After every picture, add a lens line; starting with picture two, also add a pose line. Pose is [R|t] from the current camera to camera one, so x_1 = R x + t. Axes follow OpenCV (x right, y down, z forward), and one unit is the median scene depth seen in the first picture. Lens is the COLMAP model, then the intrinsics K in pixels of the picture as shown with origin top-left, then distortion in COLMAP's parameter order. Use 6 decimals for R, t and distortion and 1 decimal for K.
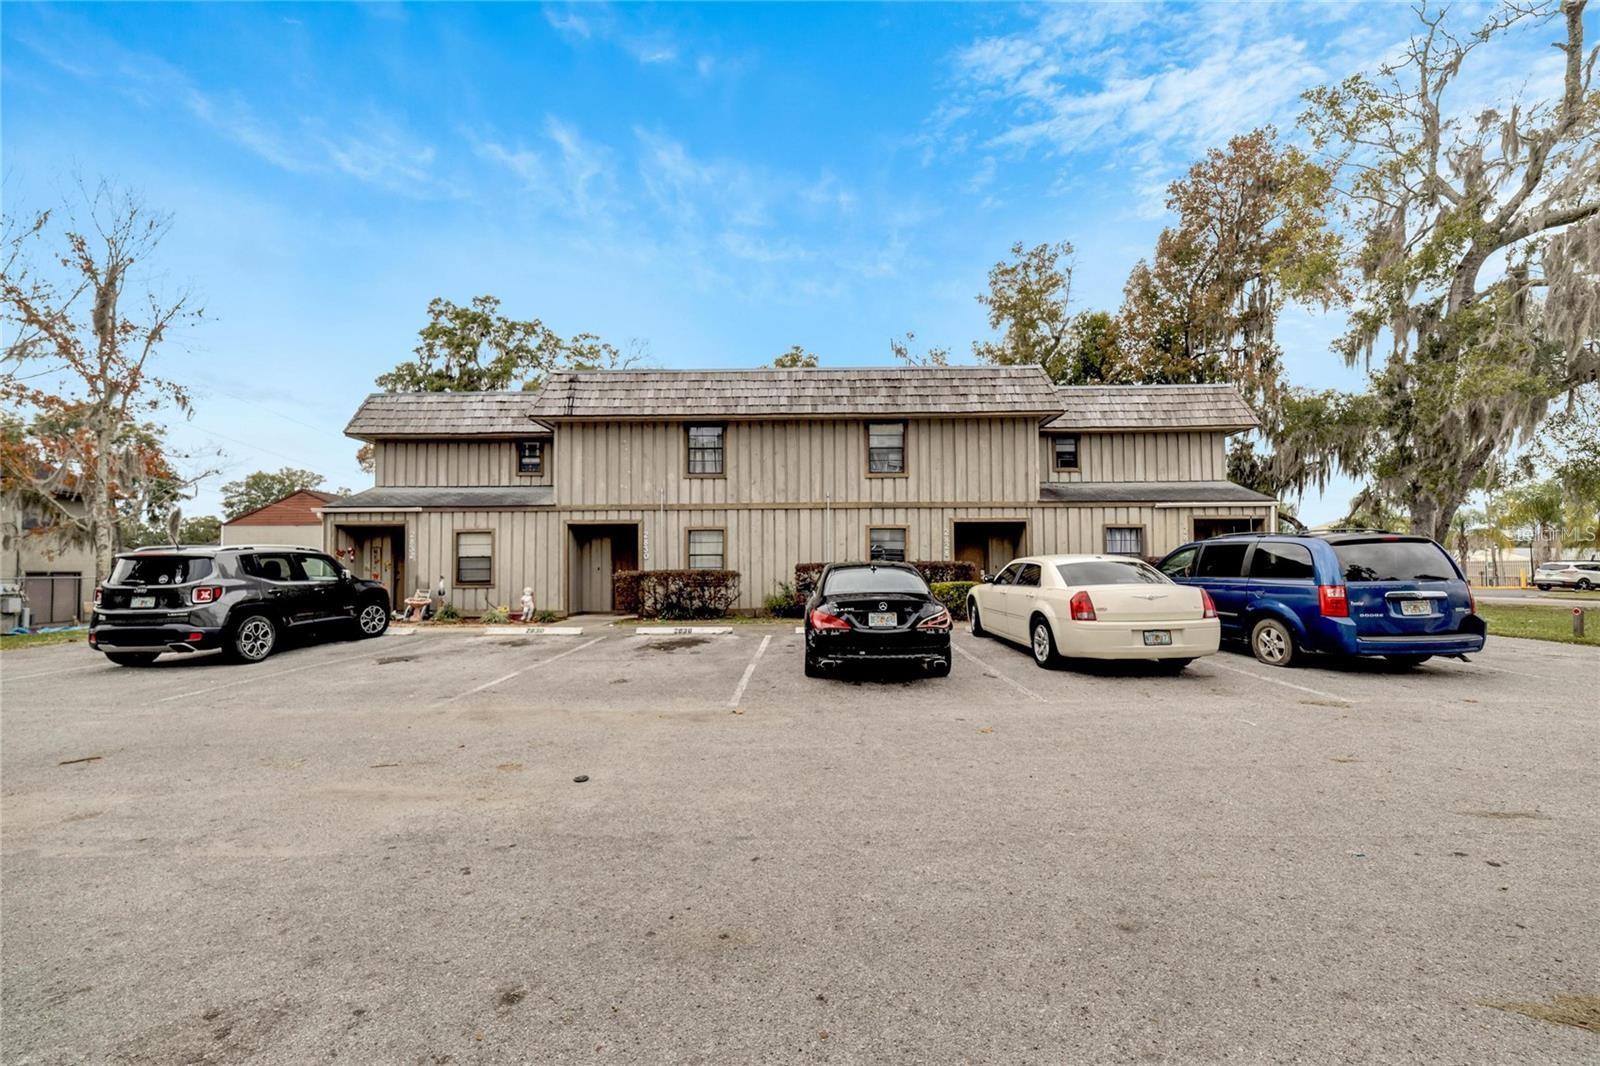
lens RADIAL K [[615.1, 0, 802.1], [0, 615.1, 554.0], [0, 0, 1]] dist [-0.001204, 0.000286]
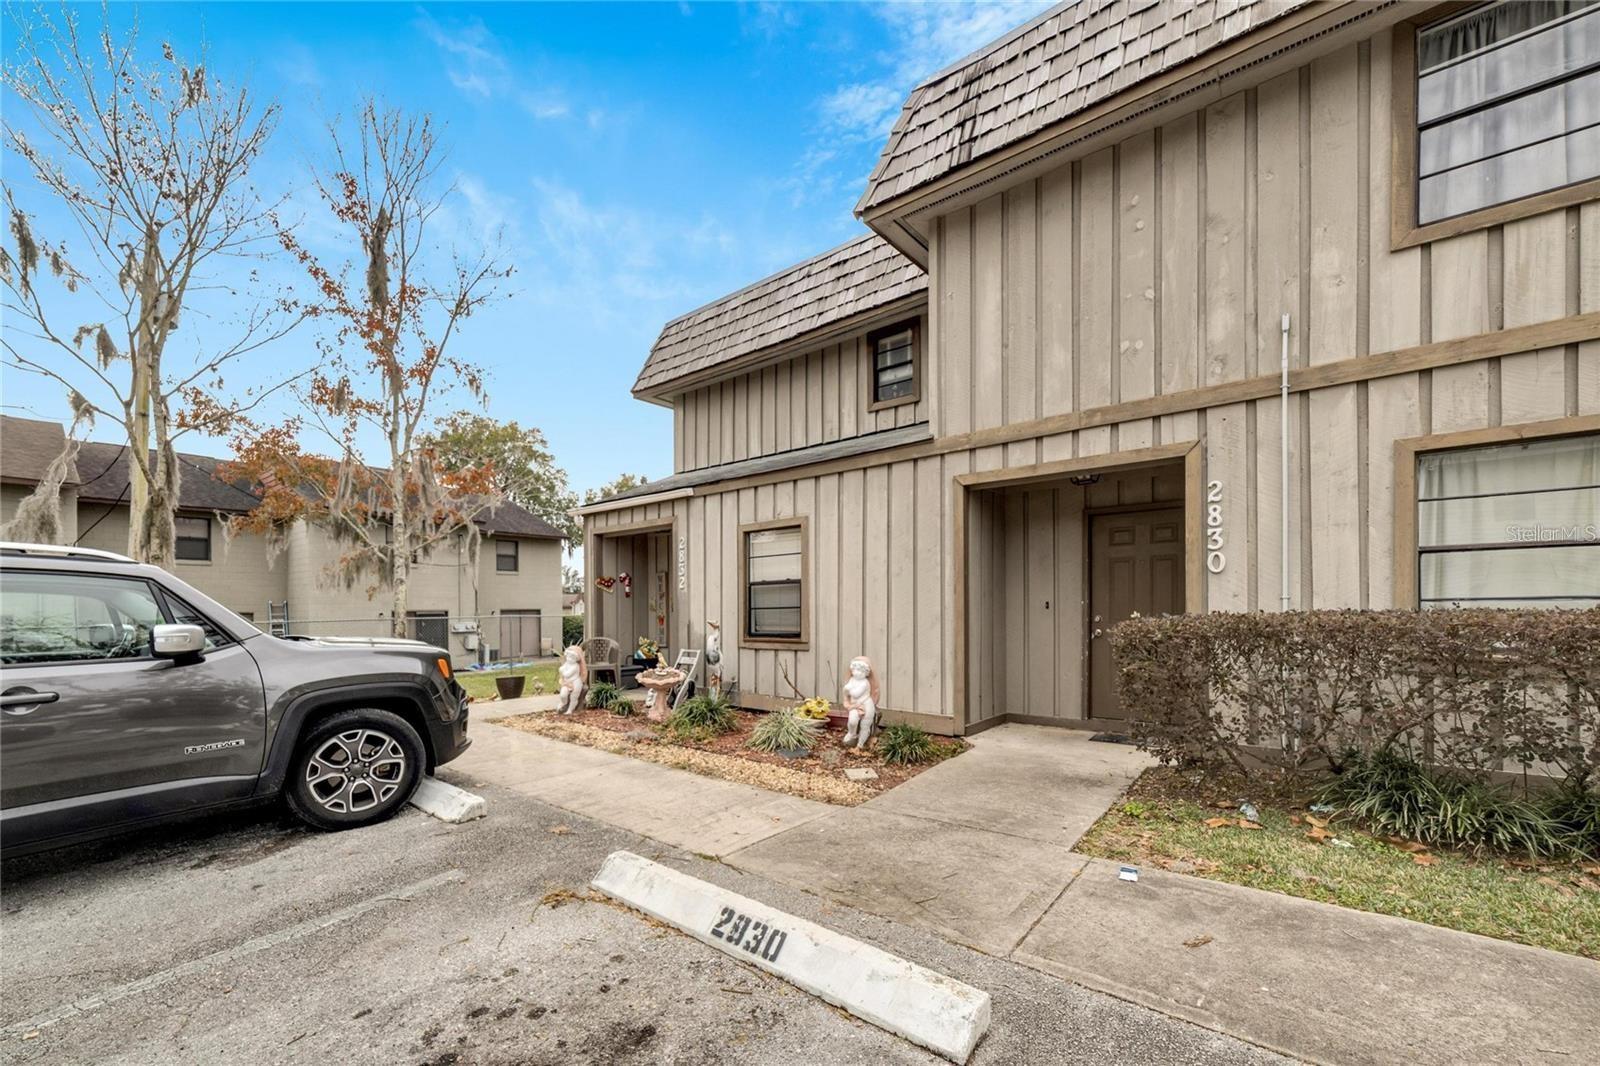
lens RADIAL K [[647.0, 0, 790.9], [0, 647.0, 619.4], [0, 0, 1]] dist [0.000975, 0.000292]
pose [[0.780888, 0.009327, -0.624601, -0.218256], [0.023447, 0.998746, 0.044227, 0.011836], [0.624230, -0.049181, 0.779691, 0.626713]]
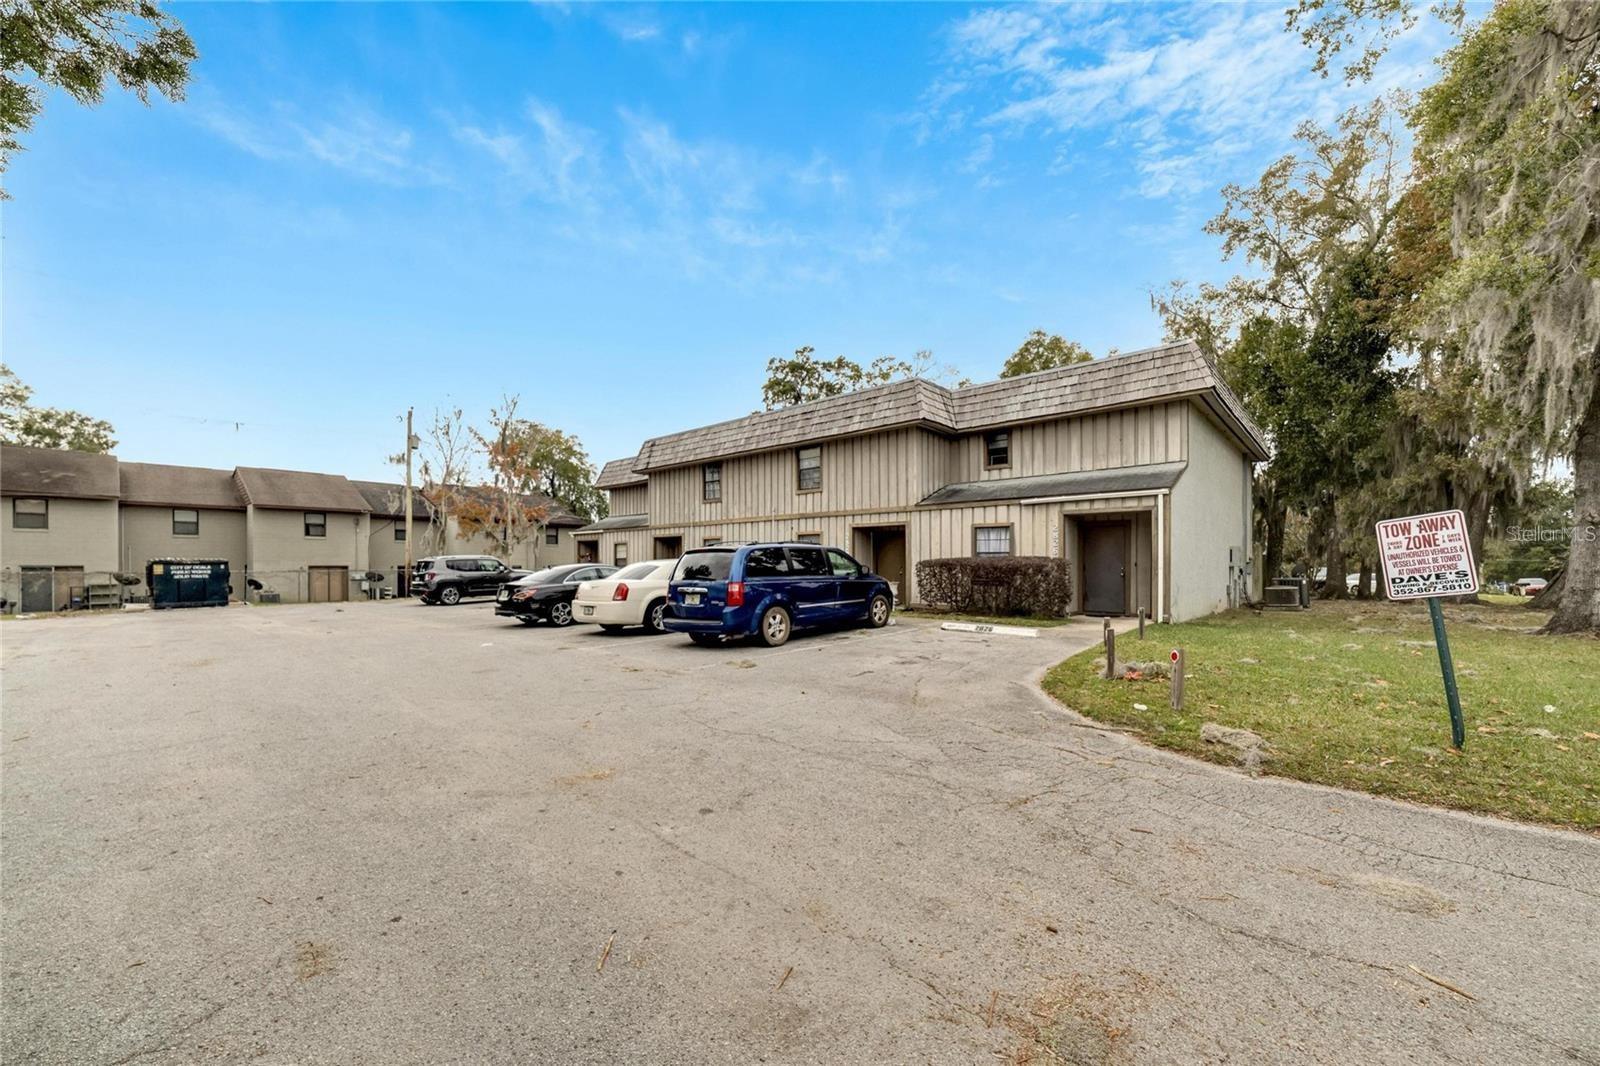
lens RADIAL K [[621.1, 0, 797.3], [0, 621.1, 583.0], [0, 0, 1]] dist [-0.000927, 0.000035]
pose [[0.753631, 0.022456, -0.656914, 0.942524], [0.014244, 0.998624, 0.050479, -0.007385], [0.657143, -0.047400, 0.752274, 0.039888]]
